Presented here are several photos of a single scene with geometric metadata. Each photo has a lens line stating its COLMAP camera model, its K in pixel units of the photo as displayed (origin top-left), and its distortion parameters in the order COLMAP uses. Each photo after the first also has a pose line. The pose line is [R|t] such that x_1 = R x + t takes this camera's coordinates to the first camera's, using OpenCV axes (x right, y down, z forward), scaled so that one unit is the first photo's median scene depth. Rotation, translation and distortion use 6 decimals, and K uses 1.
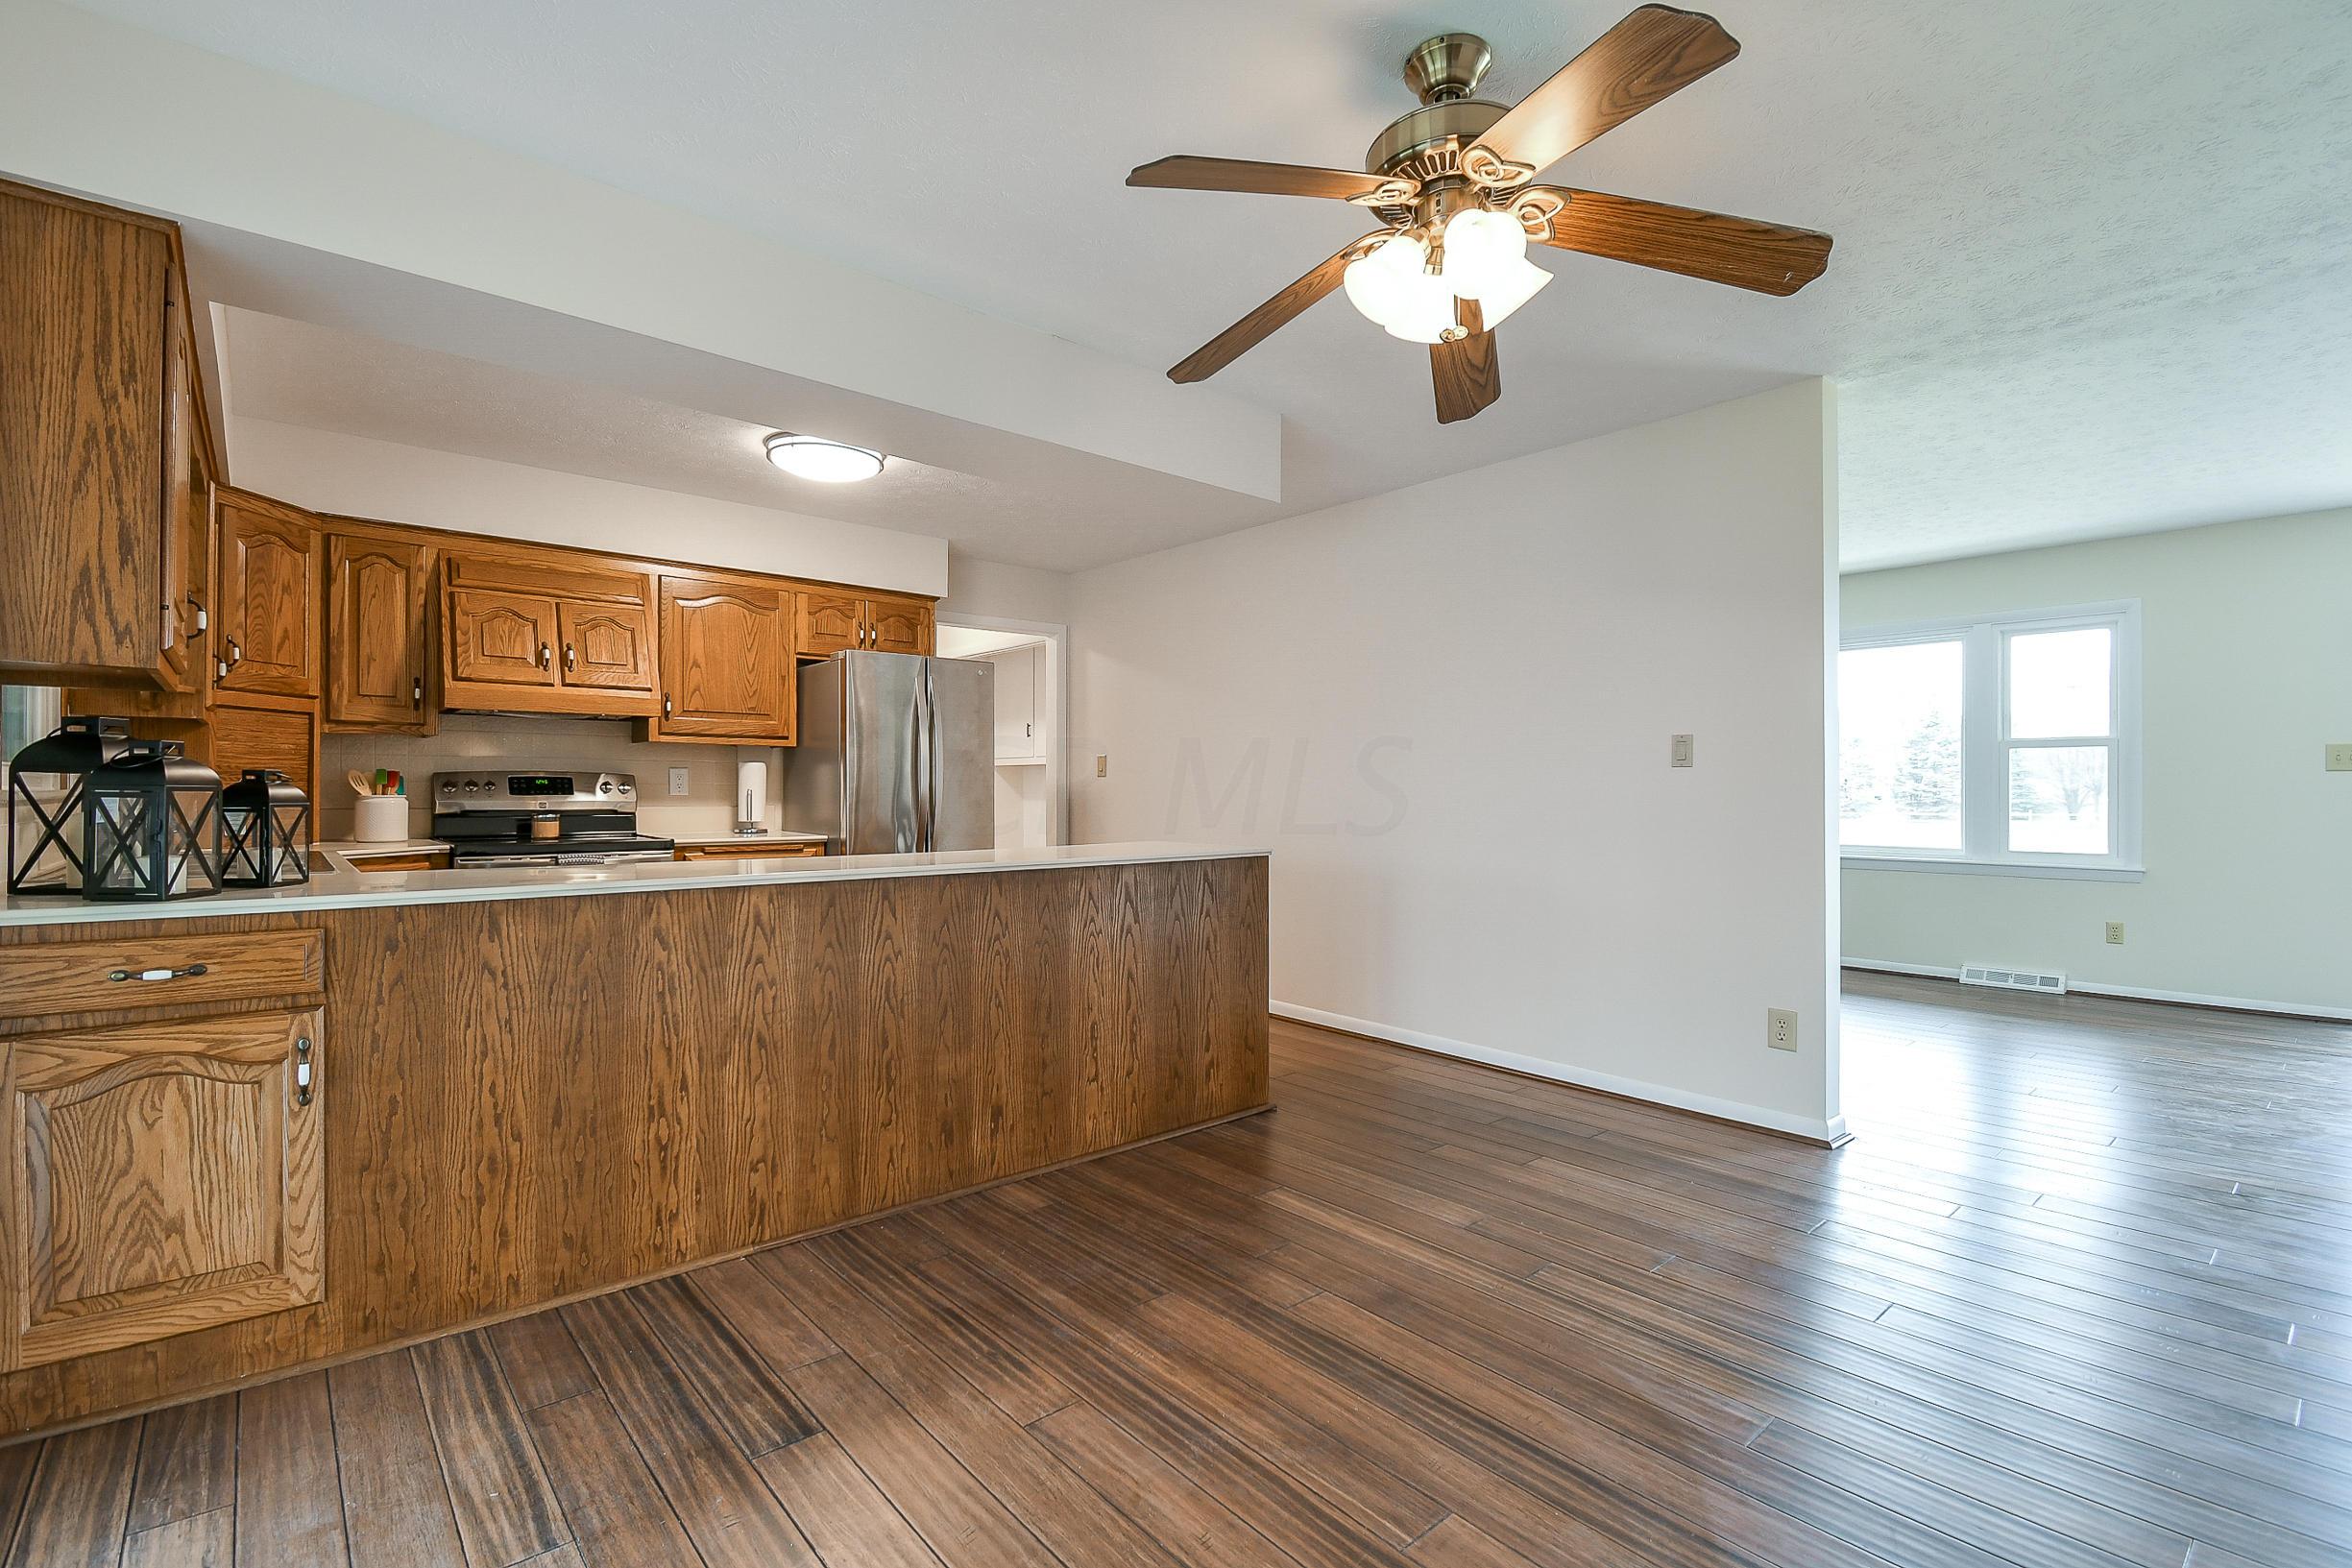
lens RADIAL K [[1049.8, 0, 1194.6], [0, 1049.8, 781.1], [0, 0, 1]] dist [0.001446, -0.000559]
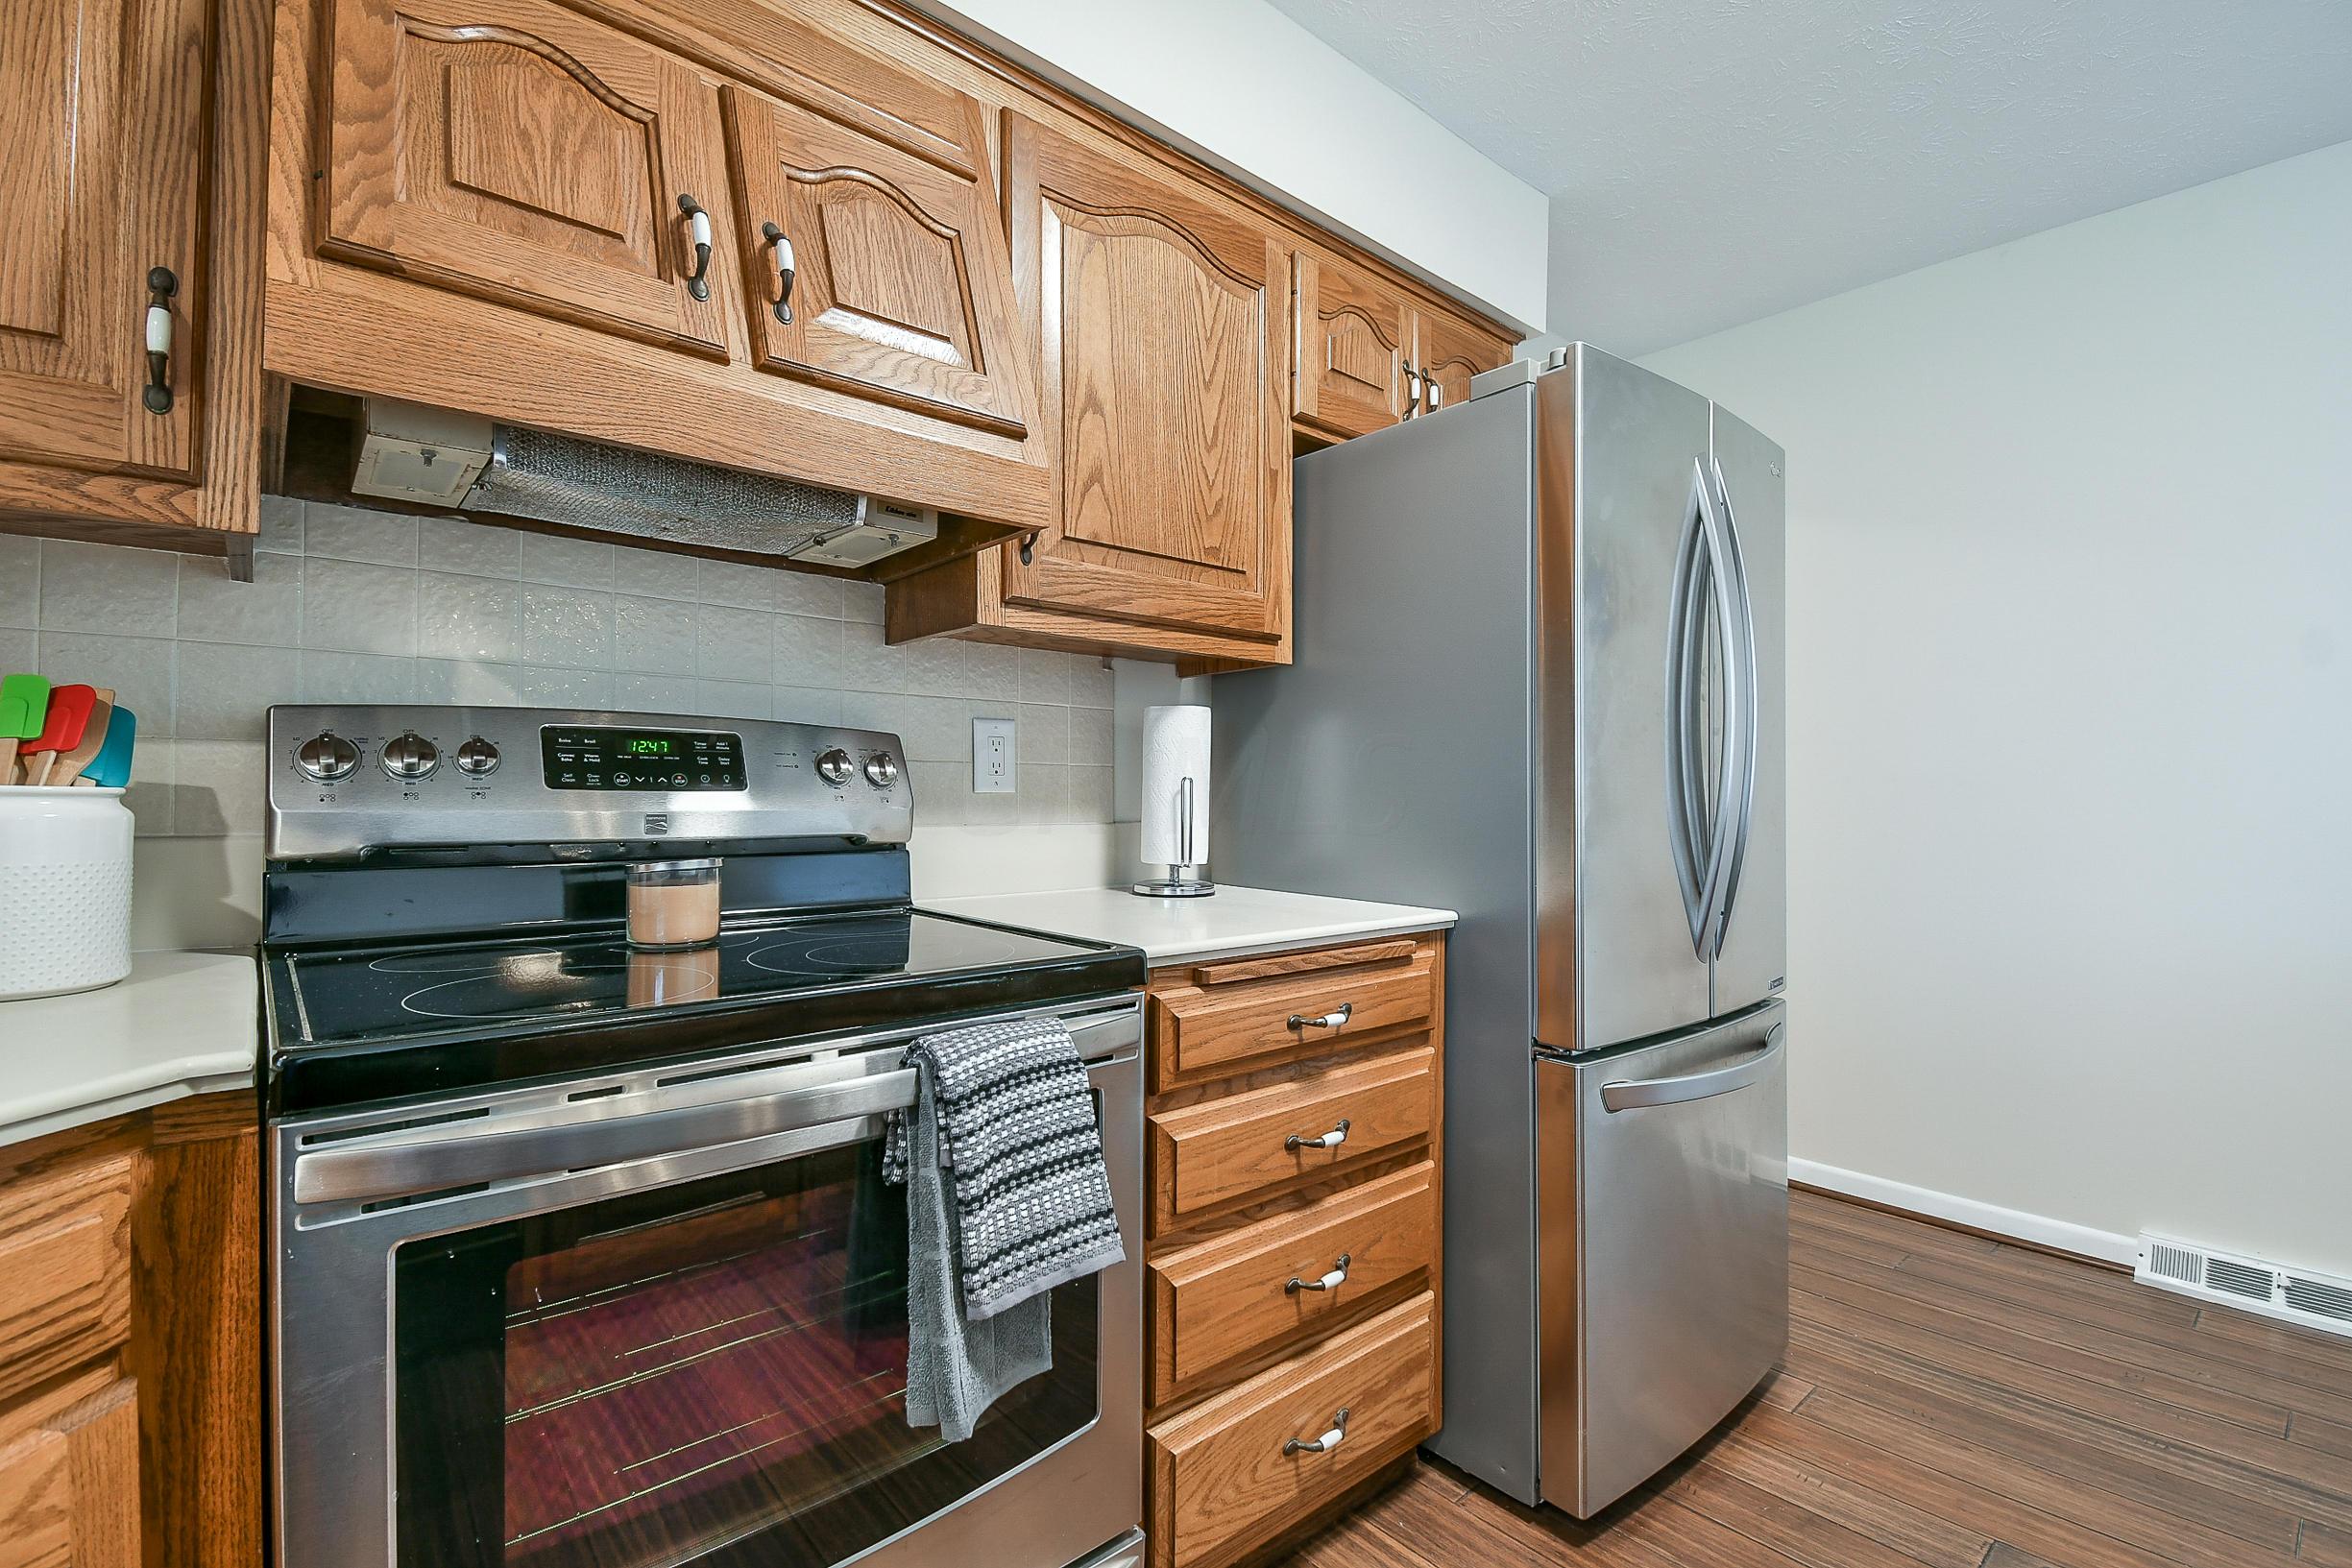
lens RADIAL K [[1049.8, 0, 1157.2], [0, 1049.8, 793.4], [0, 0, 1]] dist [0.001446, -0.000559]
pose [[0.999661, 0.005844, -0.025384, -0.480655], [-0.005746, 0.999976, 0.003904, 0.012438], [0.025406, -0.003757, 0.999670, 0.720926]]
